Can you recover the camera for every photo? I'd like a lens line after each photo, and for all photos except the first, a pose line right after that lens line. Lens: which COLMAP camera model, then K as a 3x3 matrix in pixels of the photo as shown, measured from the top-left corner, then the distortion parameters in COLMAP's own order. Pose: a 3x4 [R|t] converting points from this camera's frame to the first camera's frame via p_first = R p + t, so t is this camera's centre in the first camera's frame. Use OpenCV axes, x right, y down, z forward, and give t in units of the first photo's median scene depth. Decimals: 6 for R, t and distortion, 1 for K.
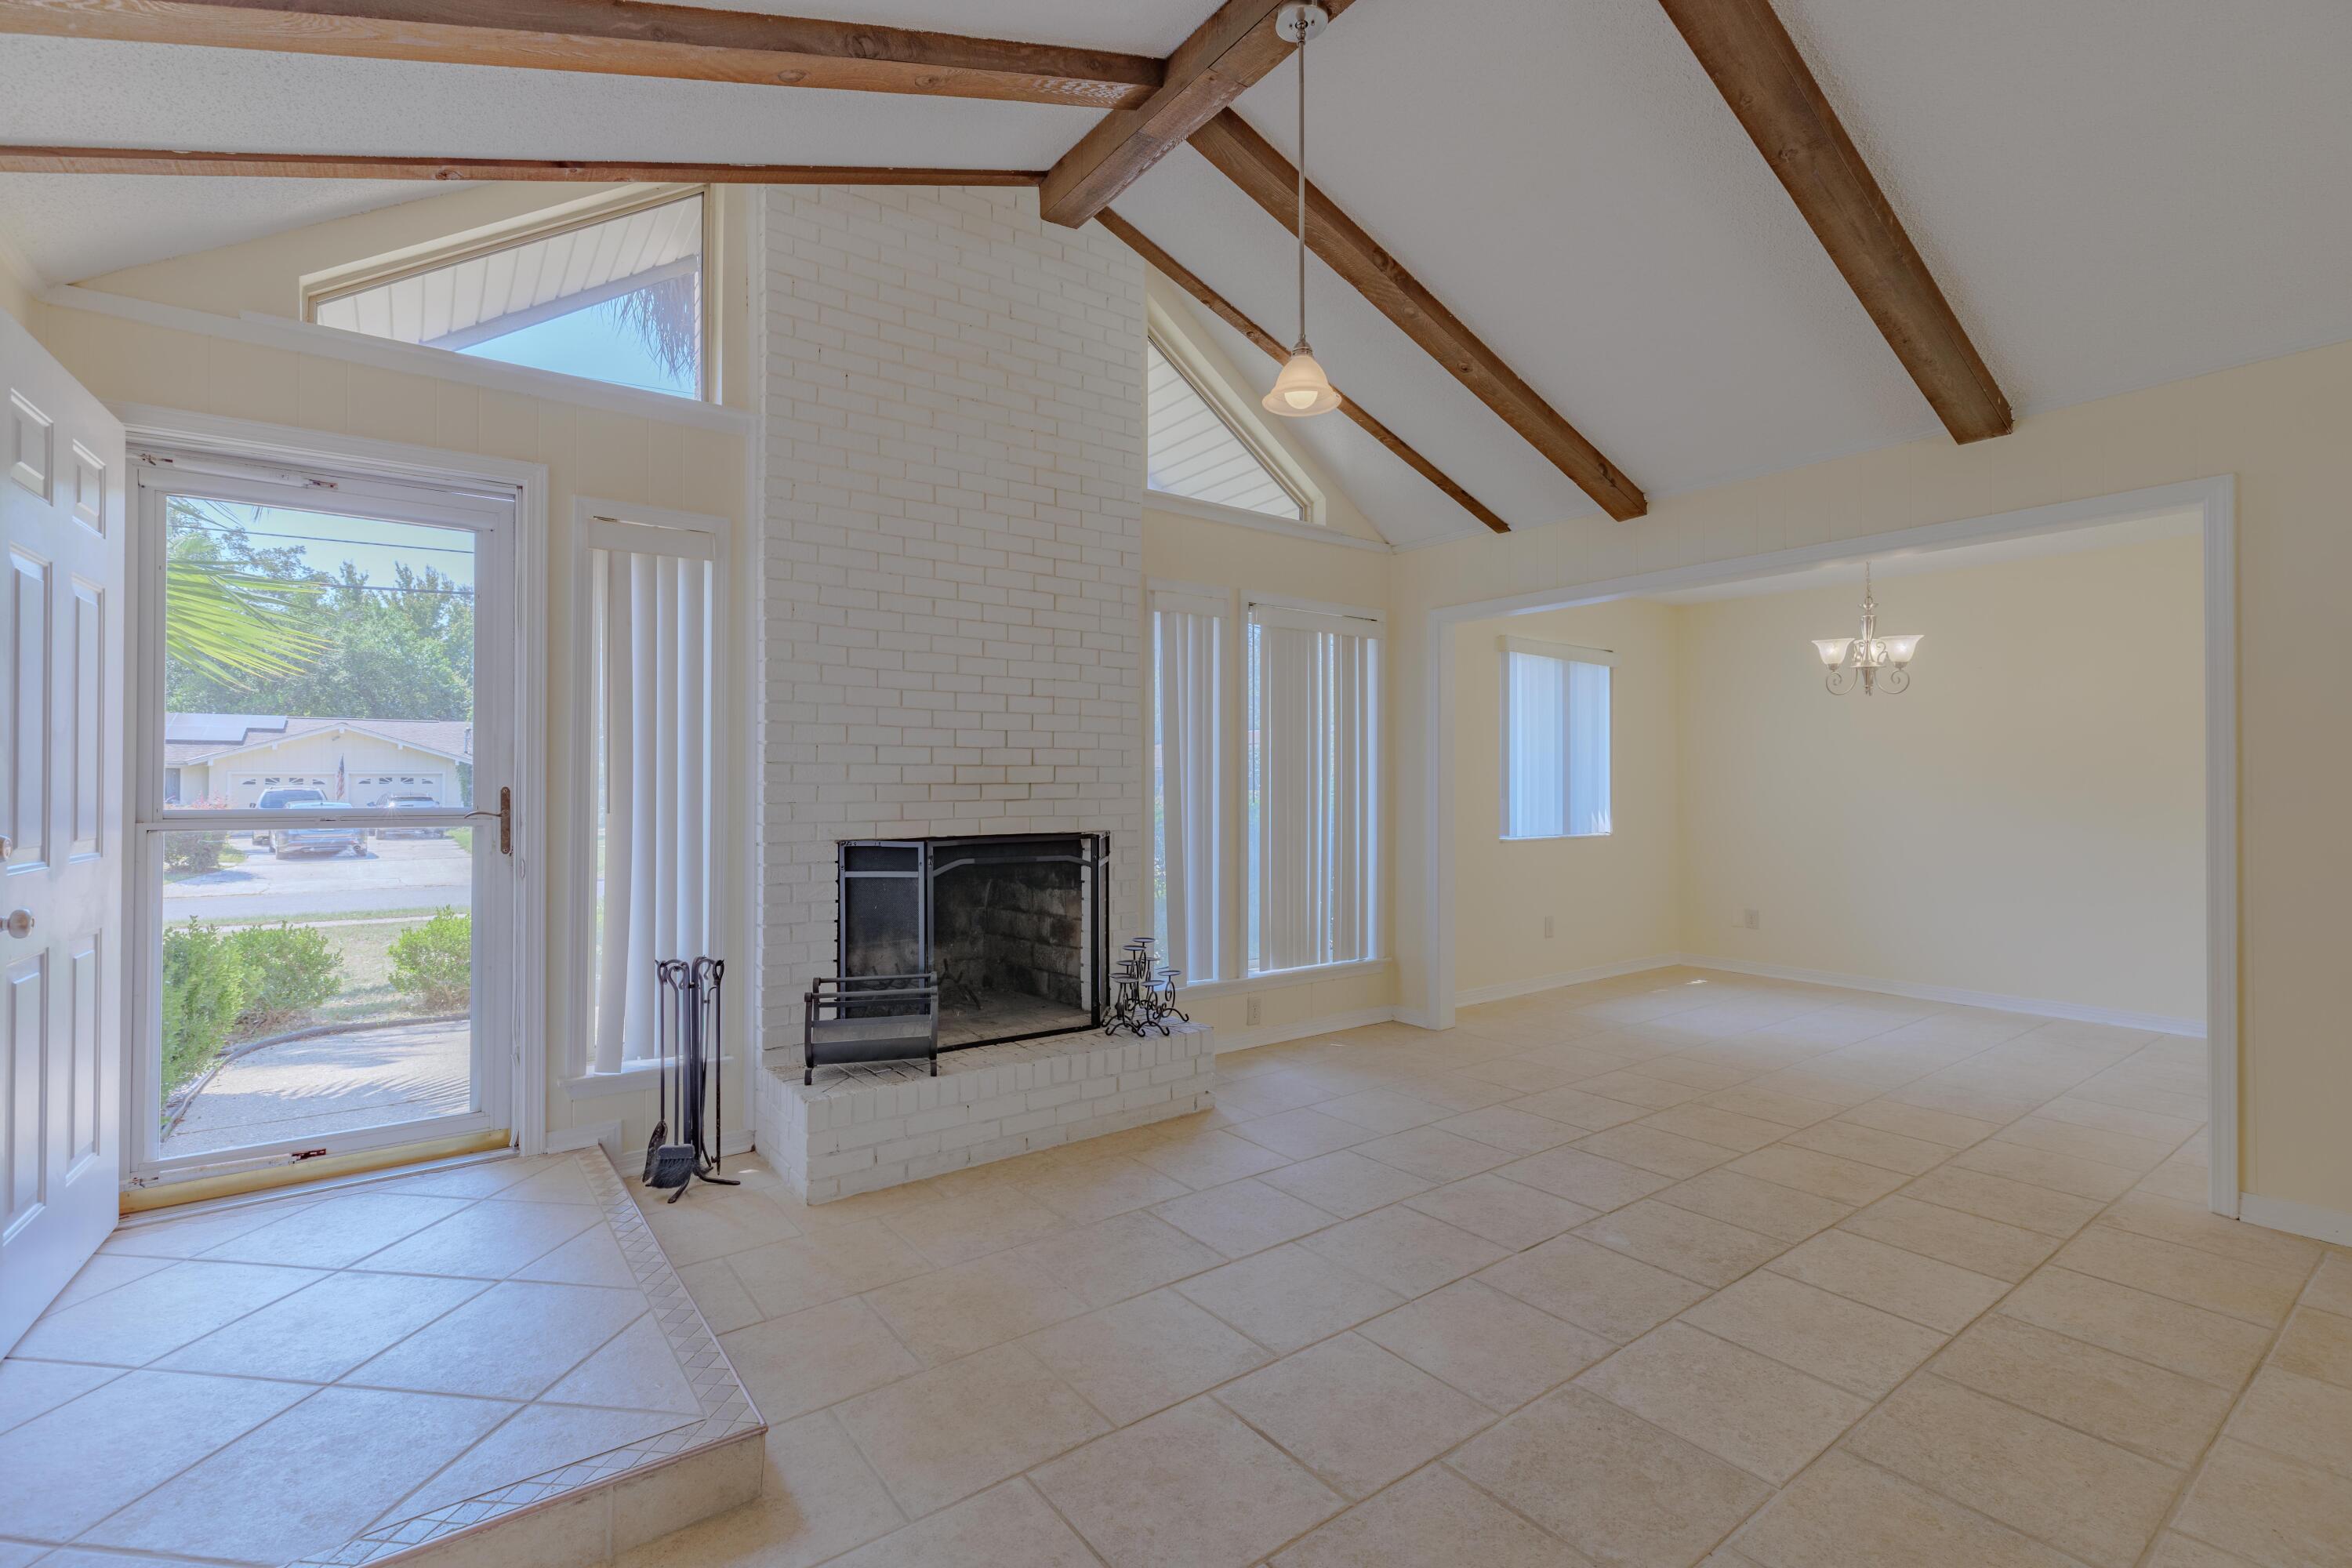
lens RADIAL K [[1038.7, 0, 1162.5], [0, 1038.7, 777.0], [0, 0, 1]] dist [0.003824, 0.000011]
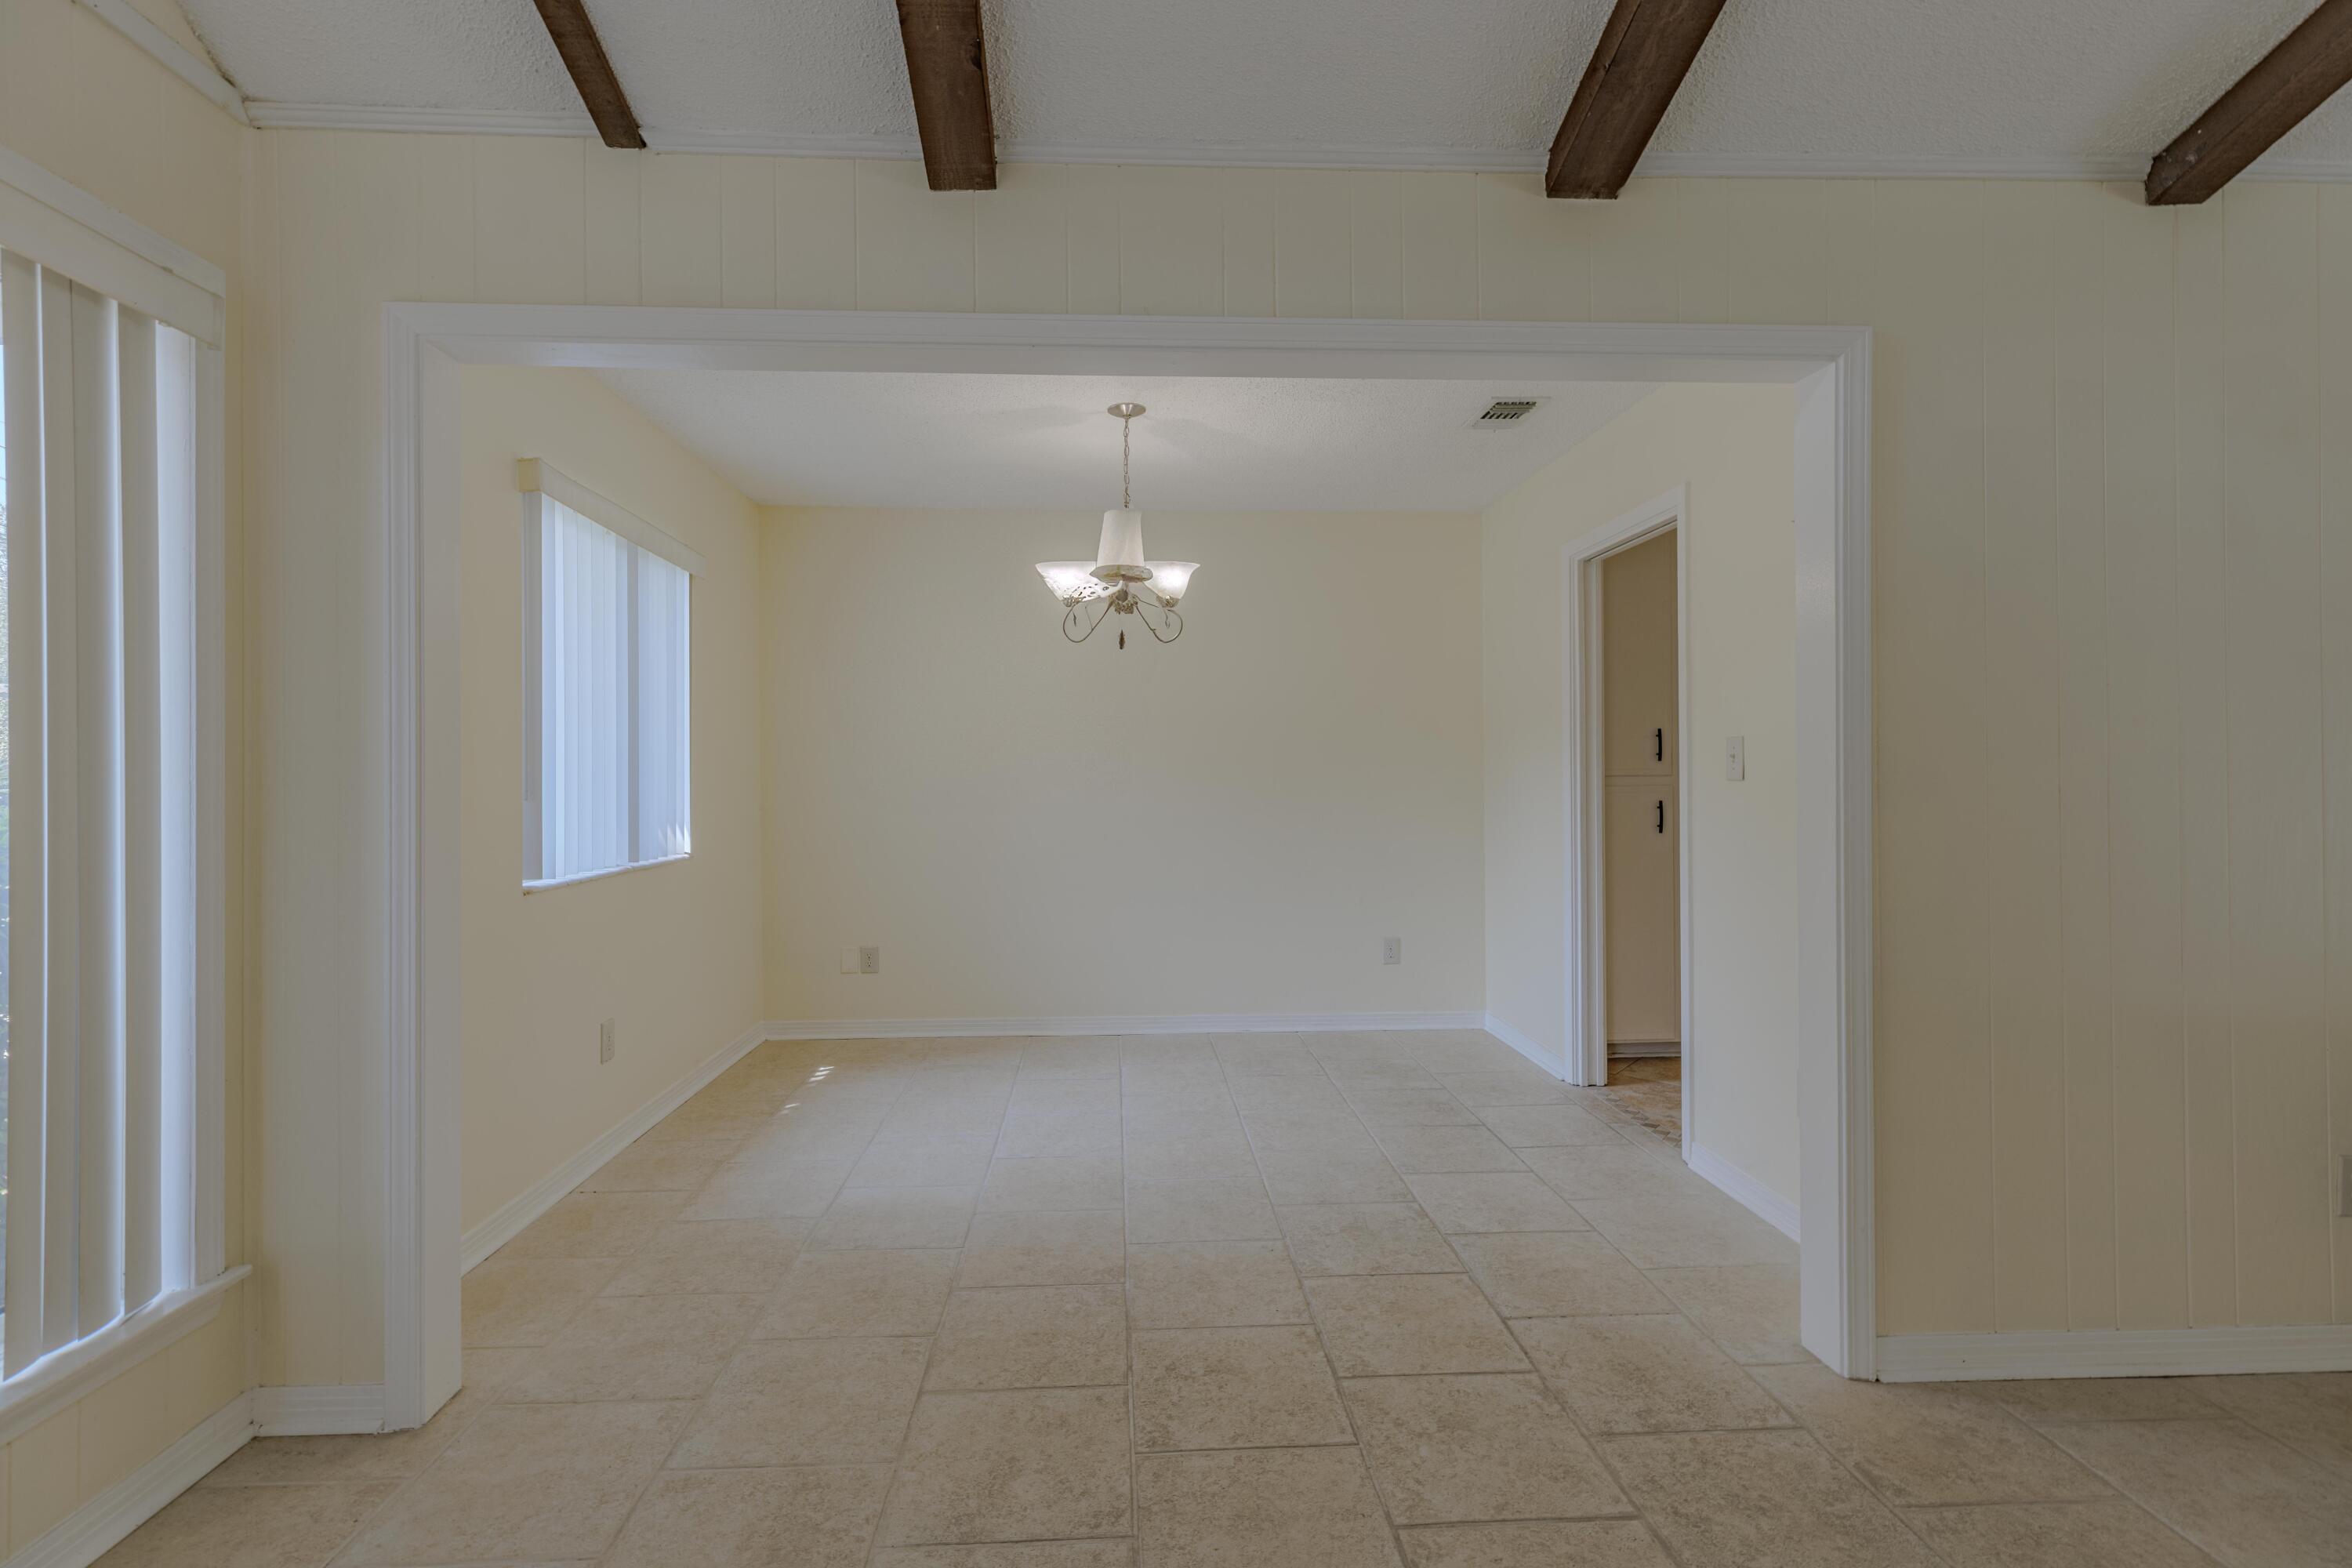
lens RADIAL K [[1038.7, 0, 1162.5], [0, 1038.7, 777.0], [0, 0, 1]] dist [0.003824, 0.000011]
pose [[0.544186, -0.006847, 0.838937, 0.091724], [-0.002665, 0.999948, 0.009890, 0.003937], [-0.838961, -0.007617, 0.544139, 0.543807]]
